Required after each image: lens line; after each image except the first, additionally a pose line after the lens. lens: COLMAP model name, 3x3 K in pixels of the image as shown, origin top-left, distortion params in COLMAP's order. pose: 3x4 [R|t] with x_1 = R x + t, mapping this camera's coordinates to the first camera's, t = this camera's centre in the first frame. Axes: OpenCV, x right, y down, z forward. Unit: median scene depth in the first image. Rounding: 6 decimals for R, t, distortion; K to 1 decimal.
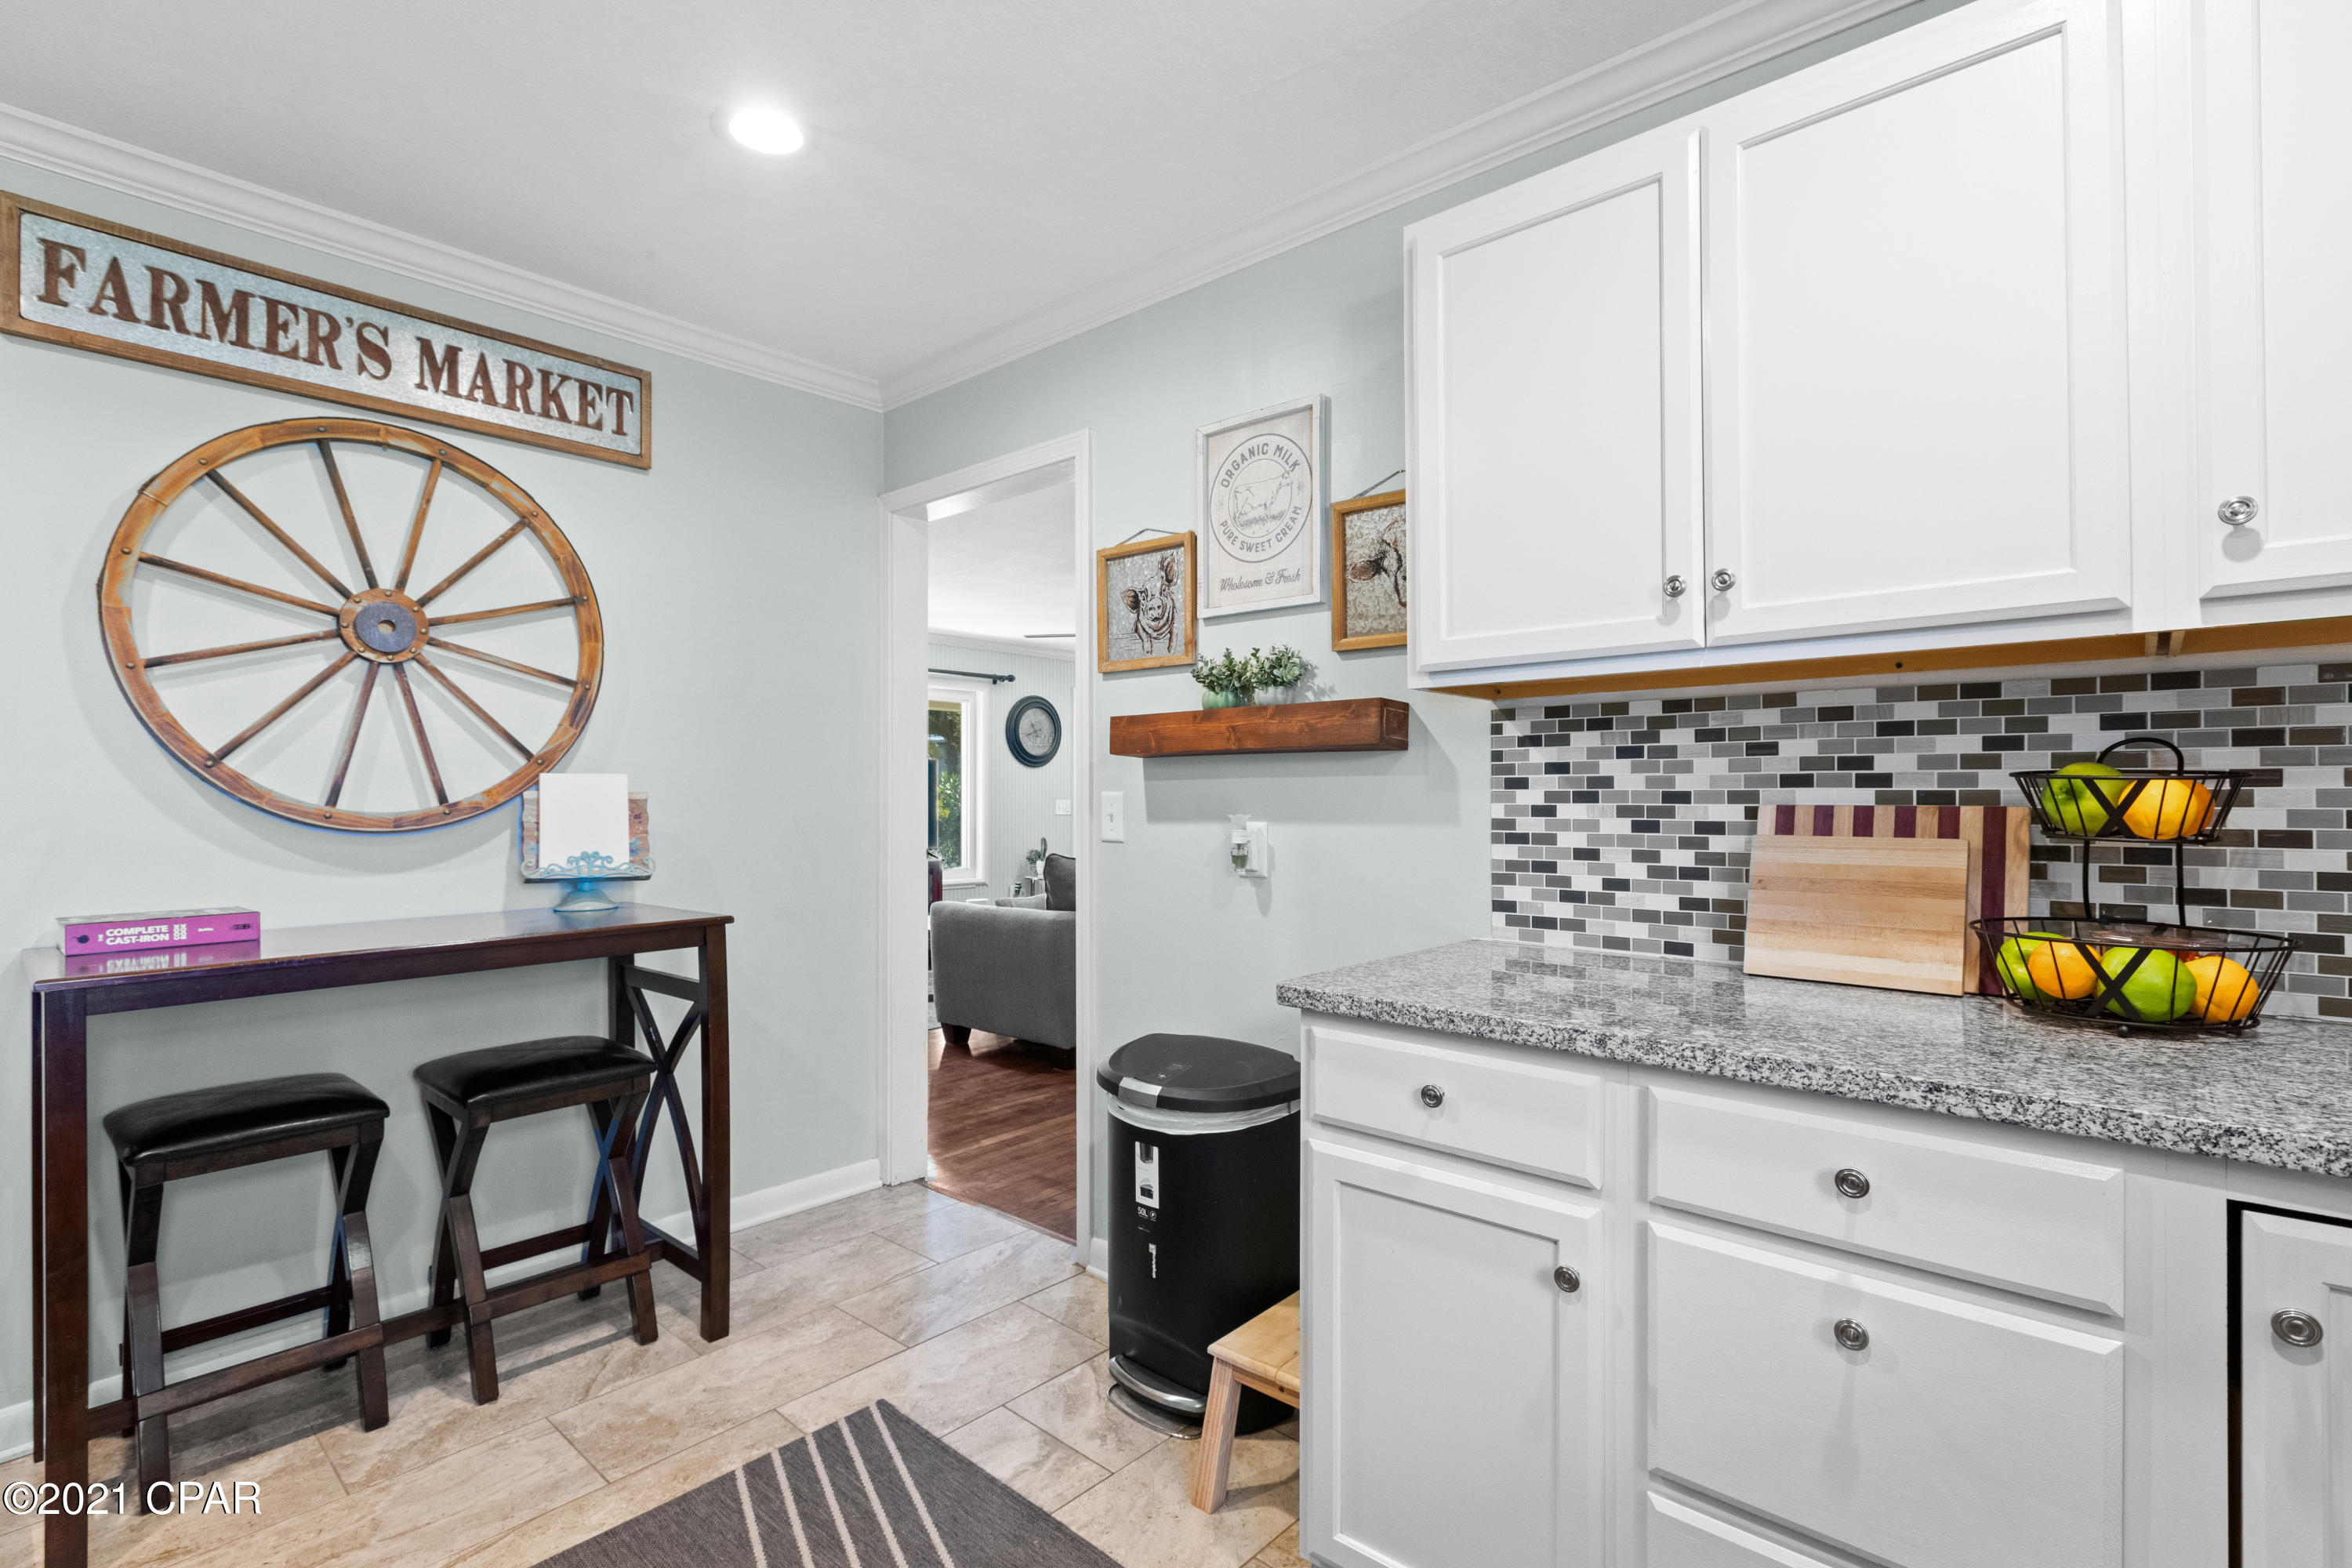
lens RADIAL K [[1048.2, 0, 1165.6], [0, 1048.2, 796.7], [0, 0, 1]] dist [0.001508, -0.000902]
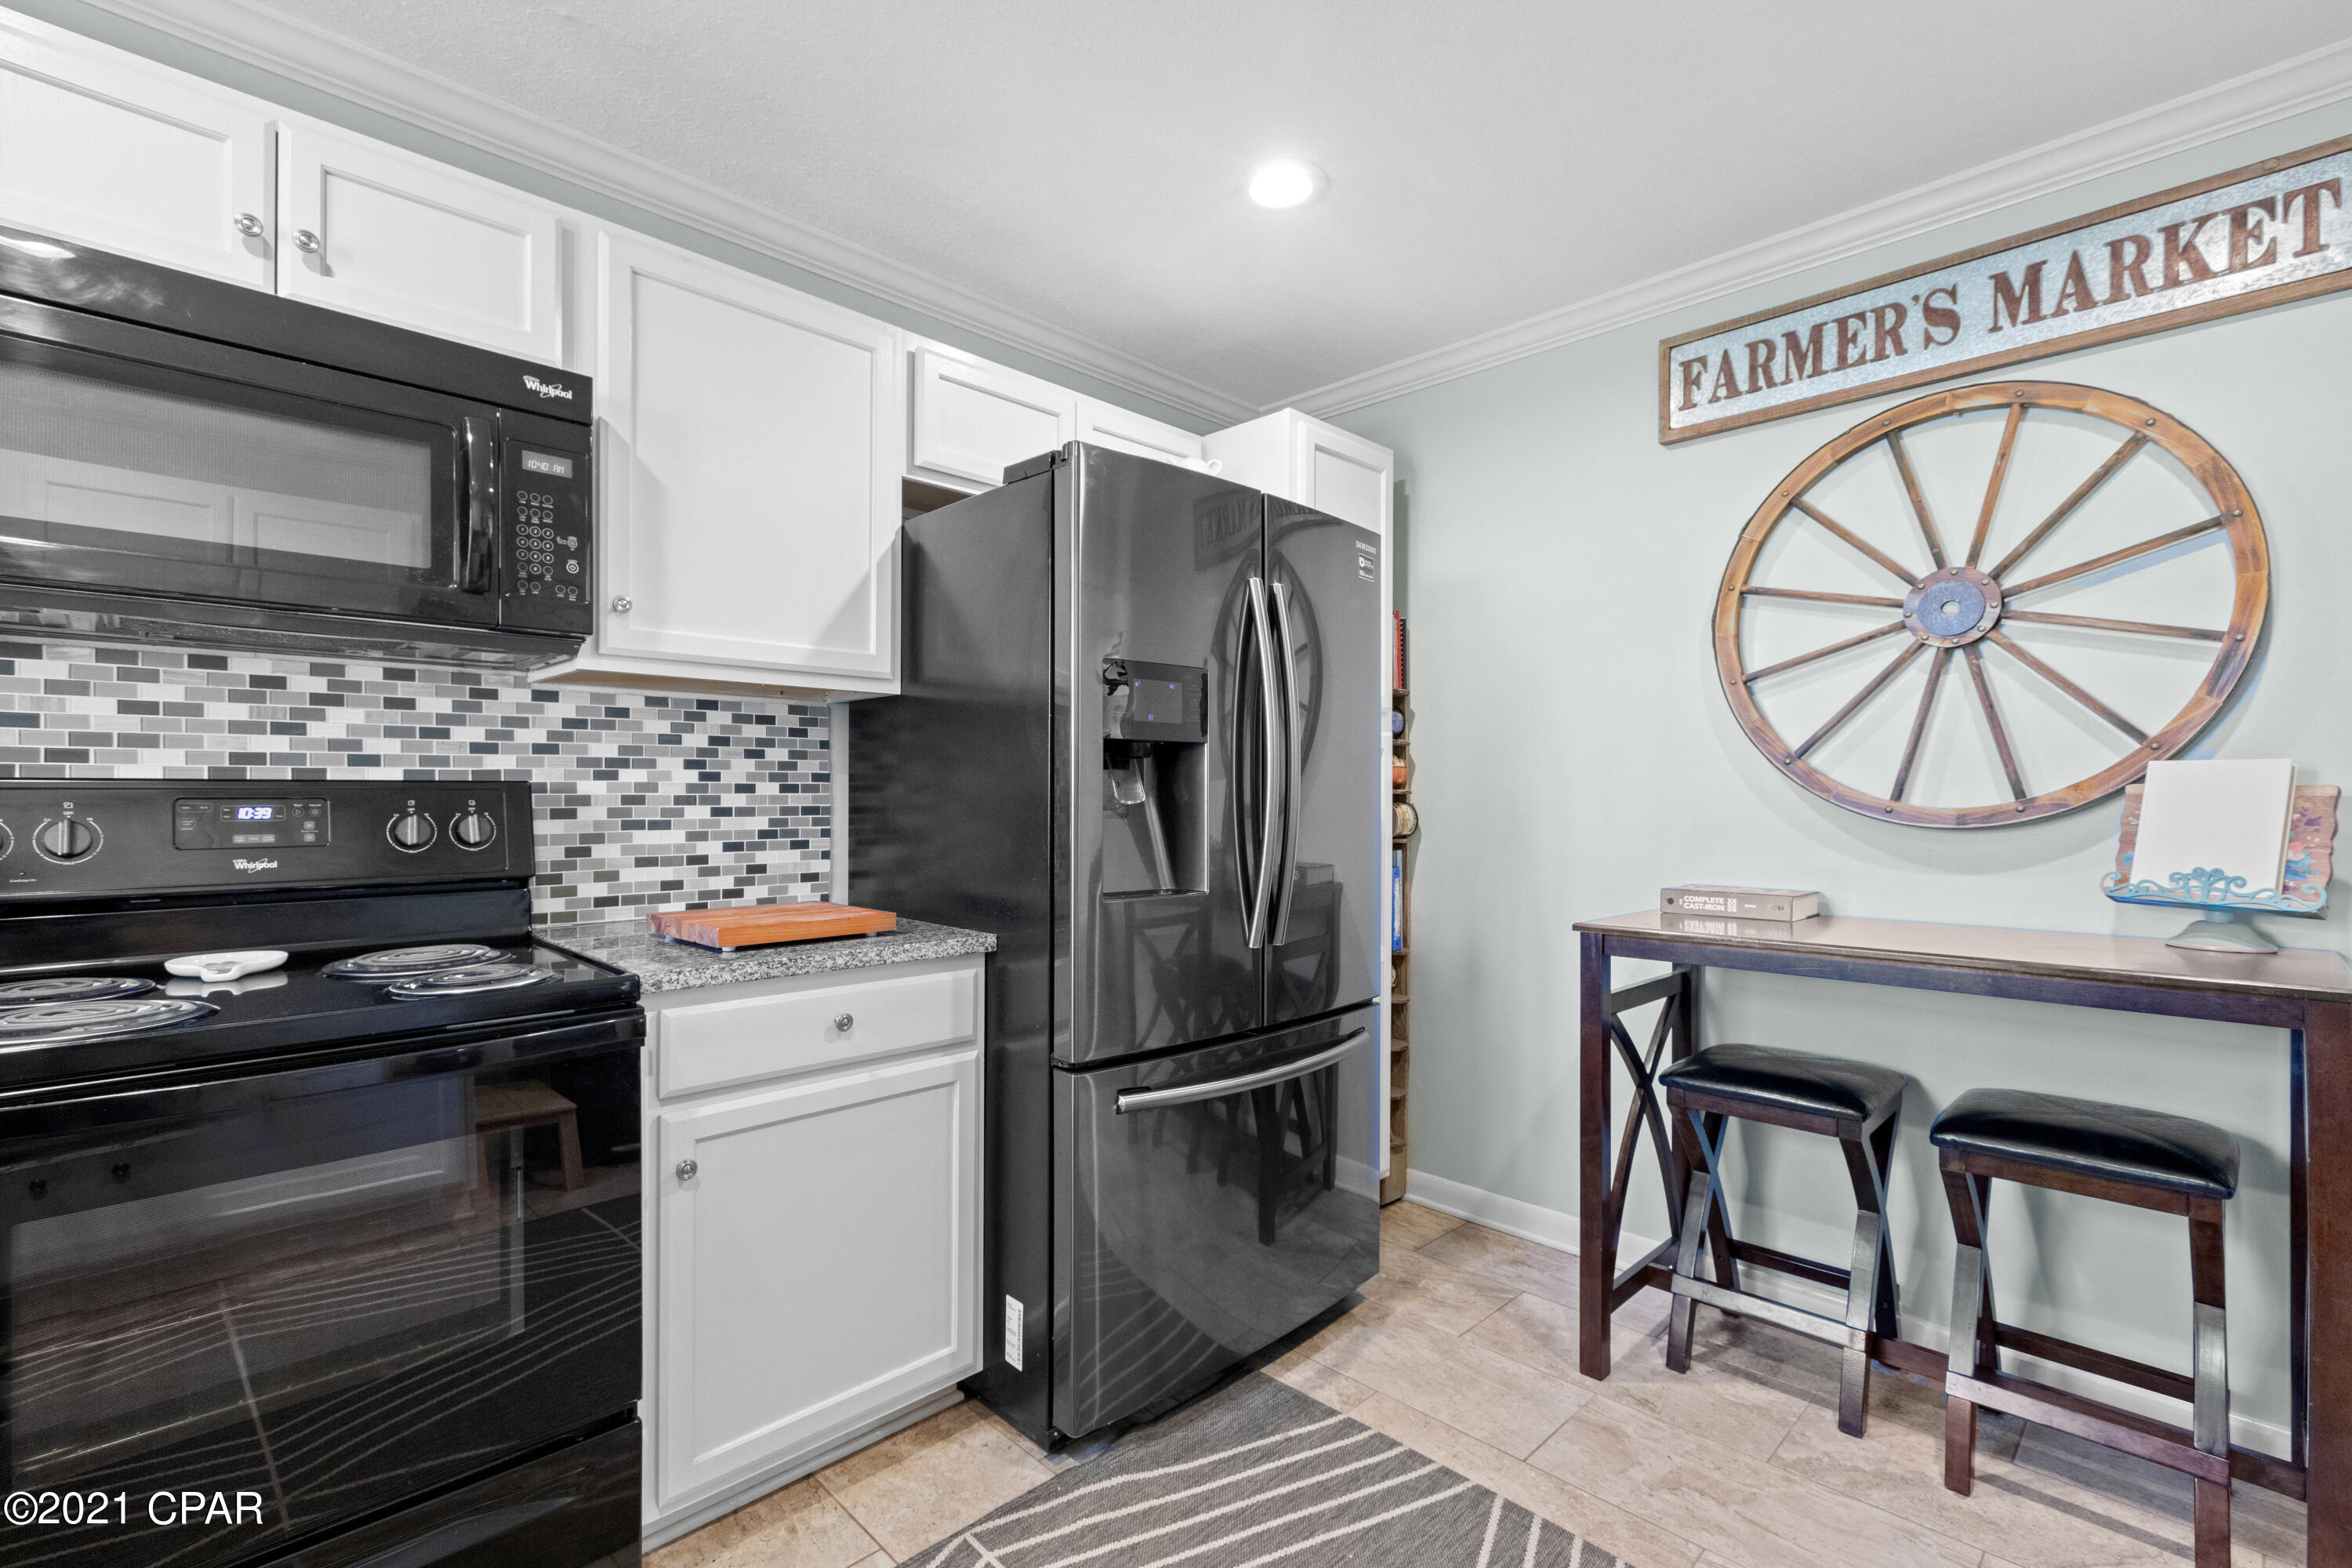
lens RADIAL K [[1048.2, 0, 1165.6], [0, 1048.2, 796.7], [0, 0, 1]] dist [0.001508, -0.000902]
pose [[-0.050914, 0.007386, -0.998676, 0.219754], [-0.001759, 0.999970, 0.007486, -0.000617], [0.998701, 0.002138, -0.050900, 0.349933]]
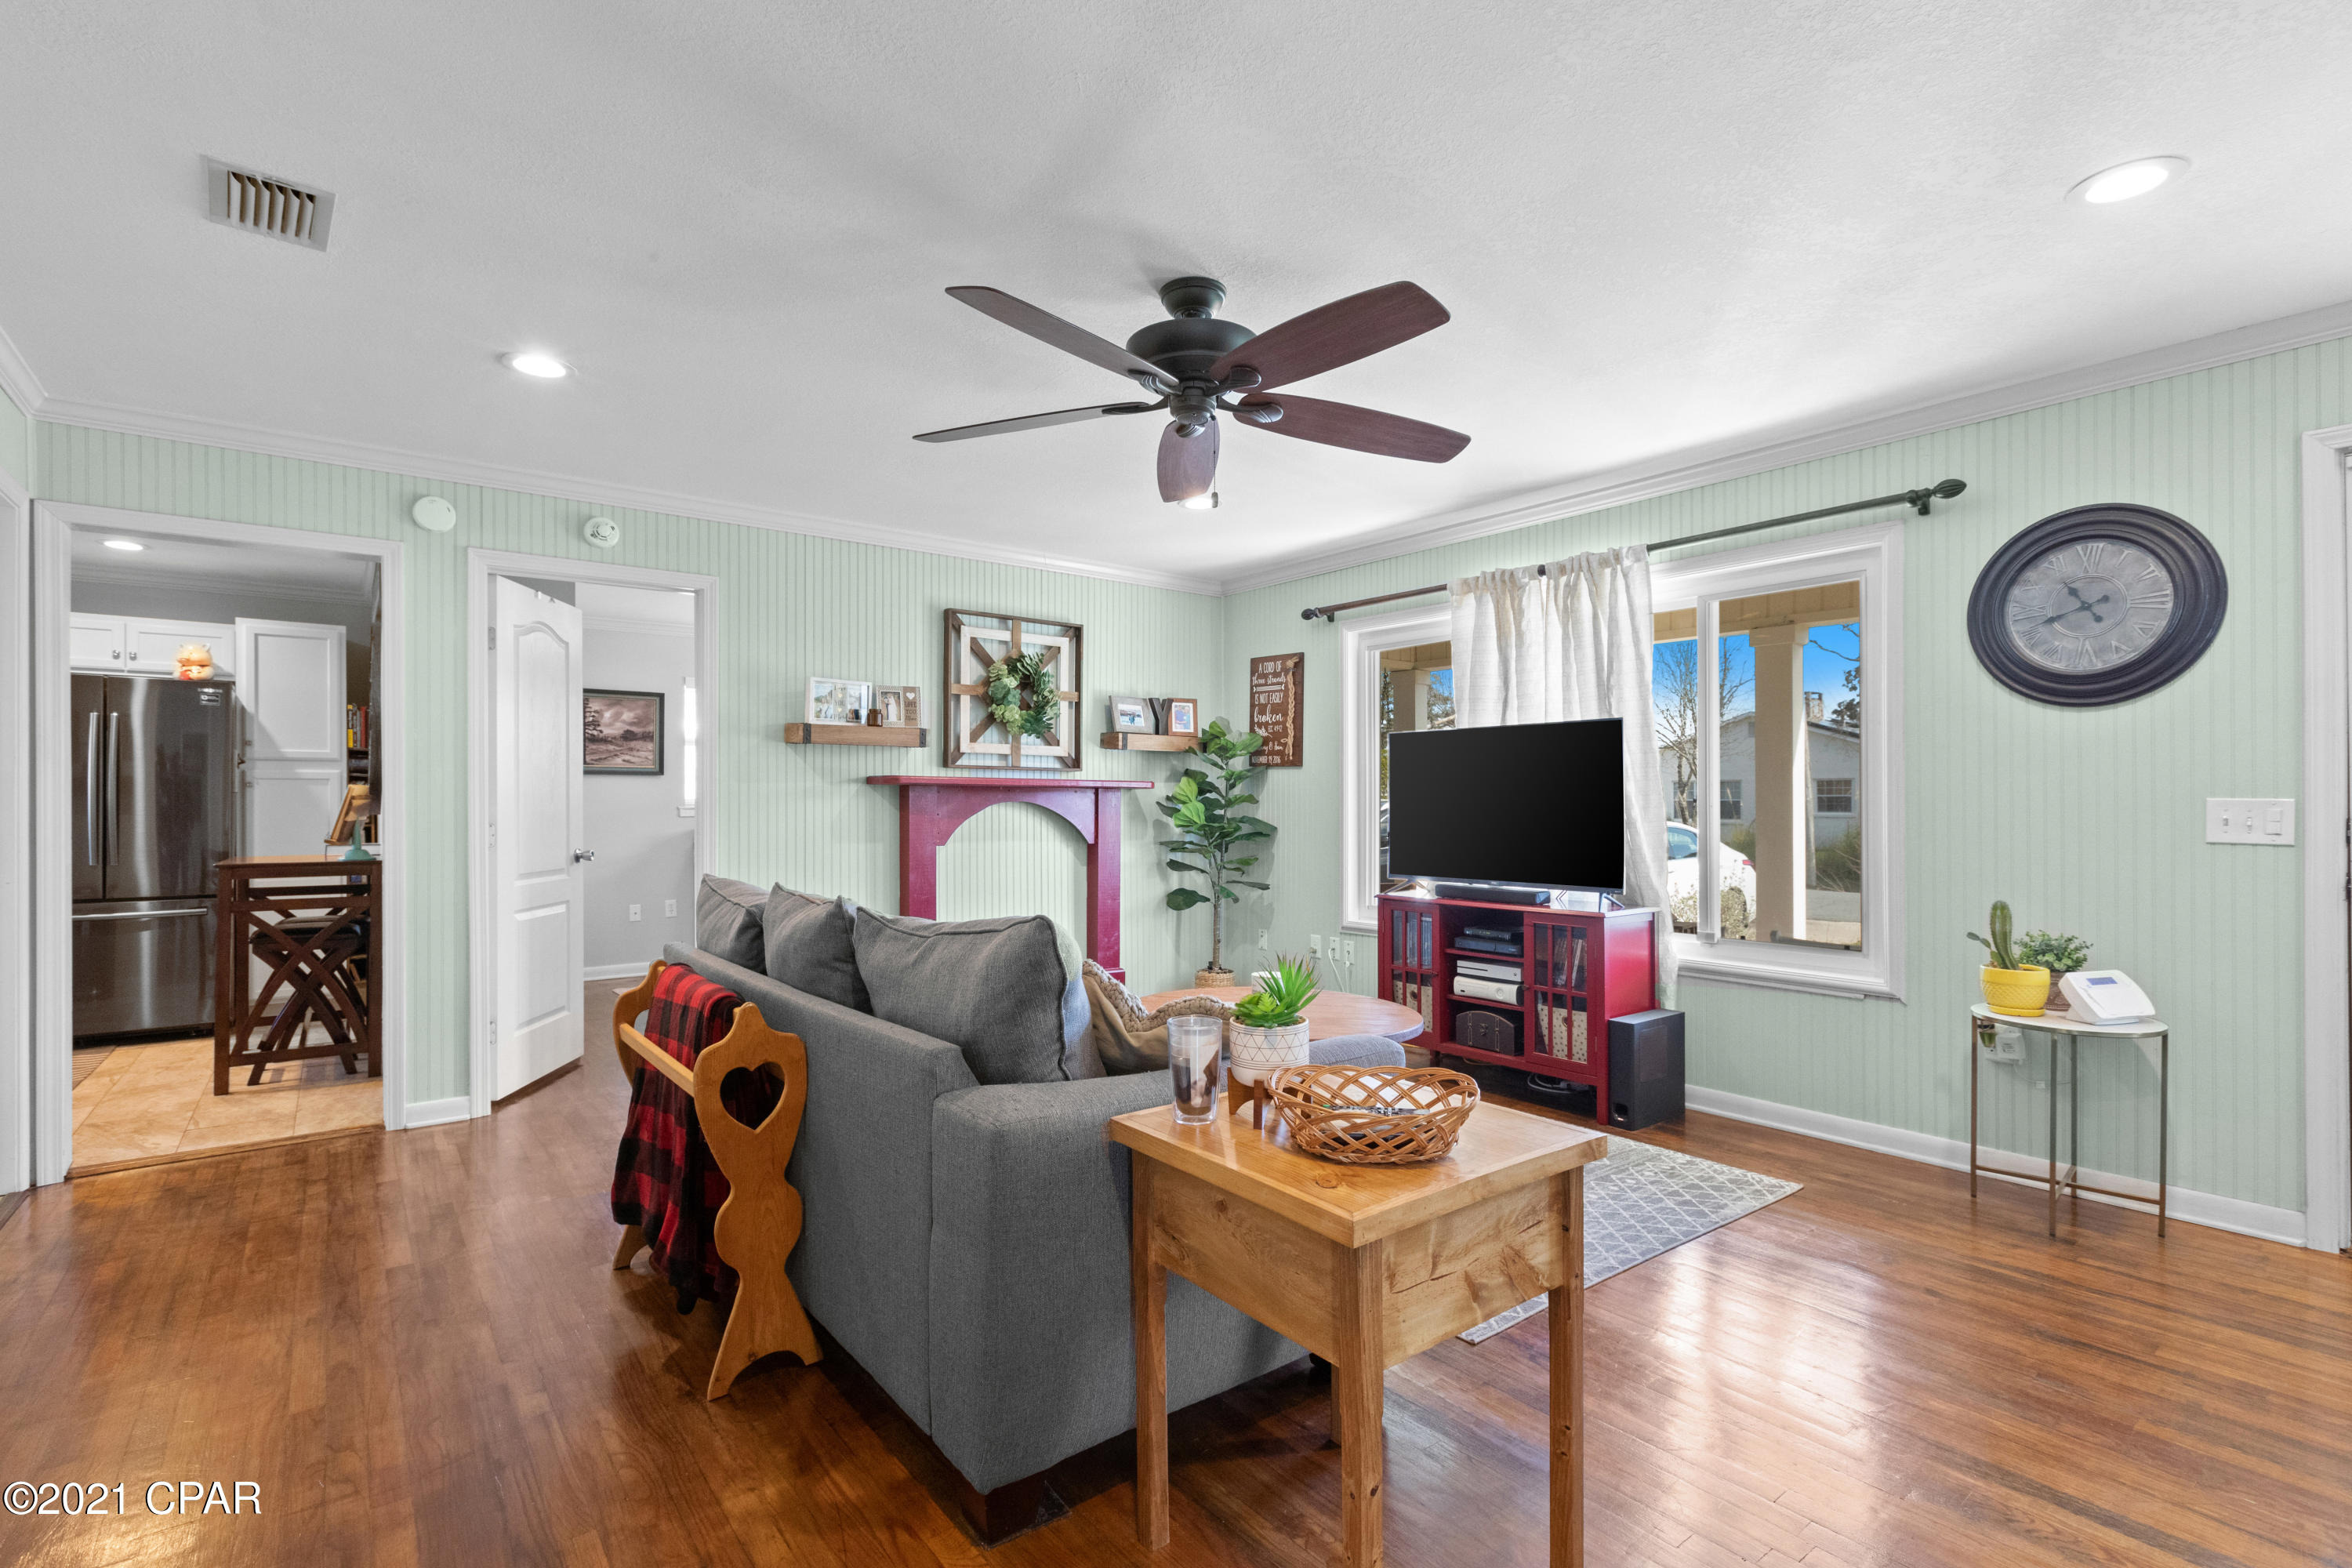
lens RADIAL K [[1080.2, 0, 1167.3], [0, 1080.2, 785.2], [0, 0, 1]] dist [0.000449, 0.000299]
pose [[-0.169178, -0.013253, -0.985496, 1.345110], [0.004319, 0.999890, -0.014188, 0.012392], [0.985576, -0.006657, -0.169102, 3.492009]]
